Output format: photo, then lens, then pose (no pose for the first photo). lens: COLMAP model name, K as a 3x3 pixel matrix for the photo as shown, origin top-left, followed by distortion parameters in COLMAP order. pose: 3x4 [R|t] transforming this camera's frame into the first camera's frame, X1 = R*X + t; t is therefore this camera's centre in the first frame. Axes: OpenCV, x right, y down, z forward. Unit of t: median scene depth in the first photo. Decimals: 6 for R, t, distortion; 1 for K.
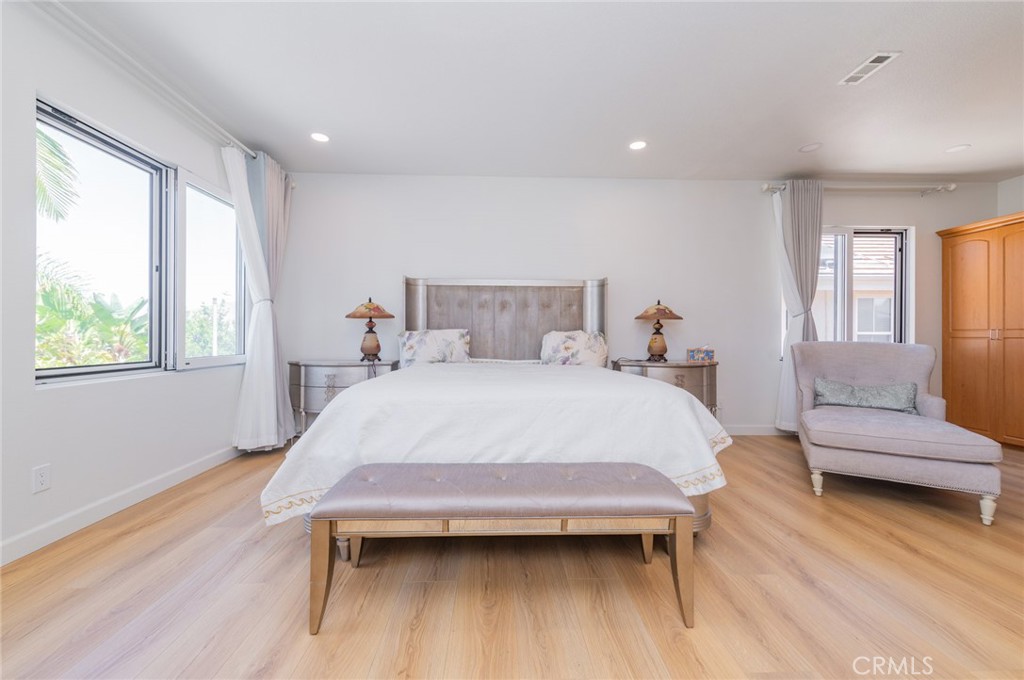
lens RADIAL K [[415.6, 0, 560.4], [0, 415.6, 337.3], [0, 0, 1]] dist [0.009285, -0.000243]
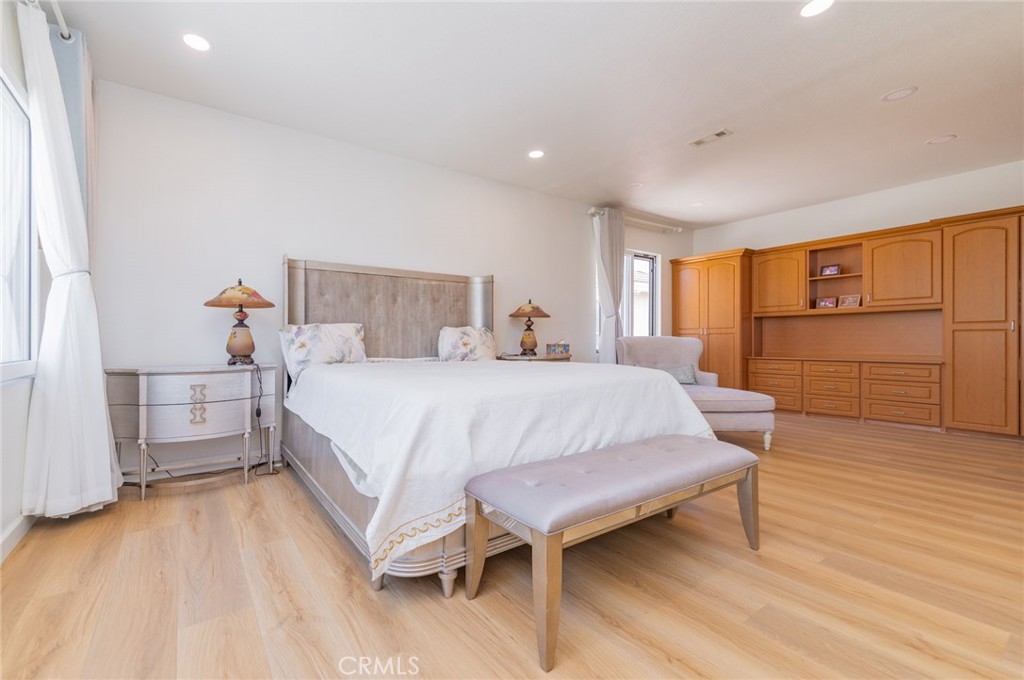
lens RADIAL K [[406.3, 0, 513.8], [0, 406.3, 340.6], [0, 0, 1]] dist [0.019943, -0.007358]
pose [[0.858737, -0.010831, 0.512302, -0.384222], [0.009524, 0.999941, 0.005175, 0.014016], [-0.512328, 0.000435, 0.858790, 0.117476]]
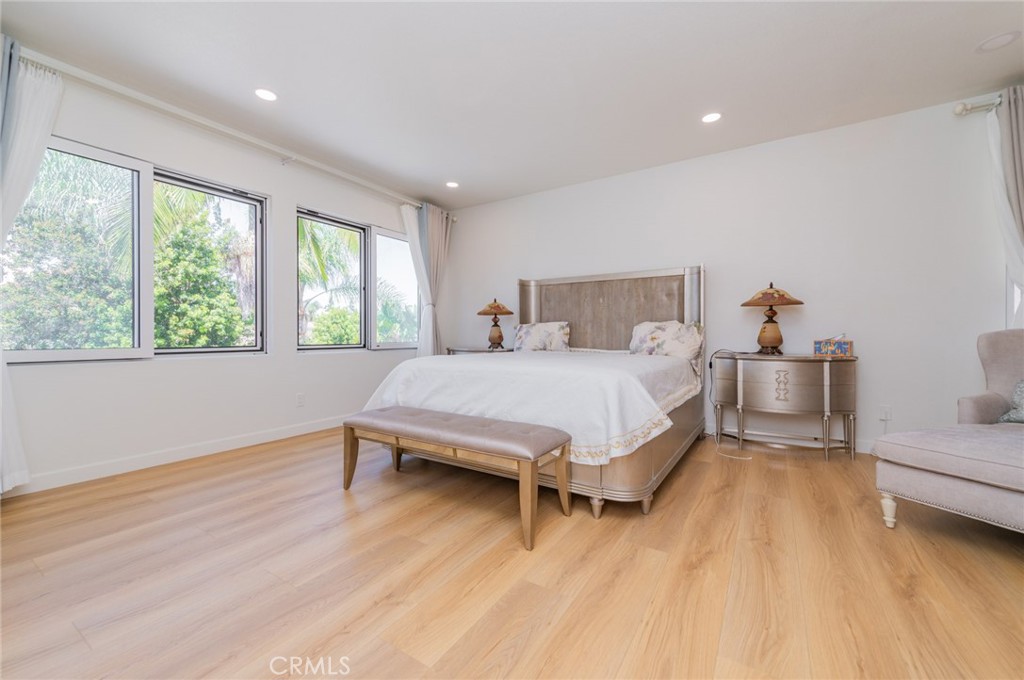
lens RADIAL K [[449.2, 0, 551.1], [0, 449.2, 341.3], [0, 0, 1]] dist [0.001252, -0.000045]
pose [[0.812882, 0.001055, -0.582427, 0.451348], [0.005092, 0.999947, 0.008918, 0.022302], [0.582406, -0.010215, 0.812834, -0.018947]]
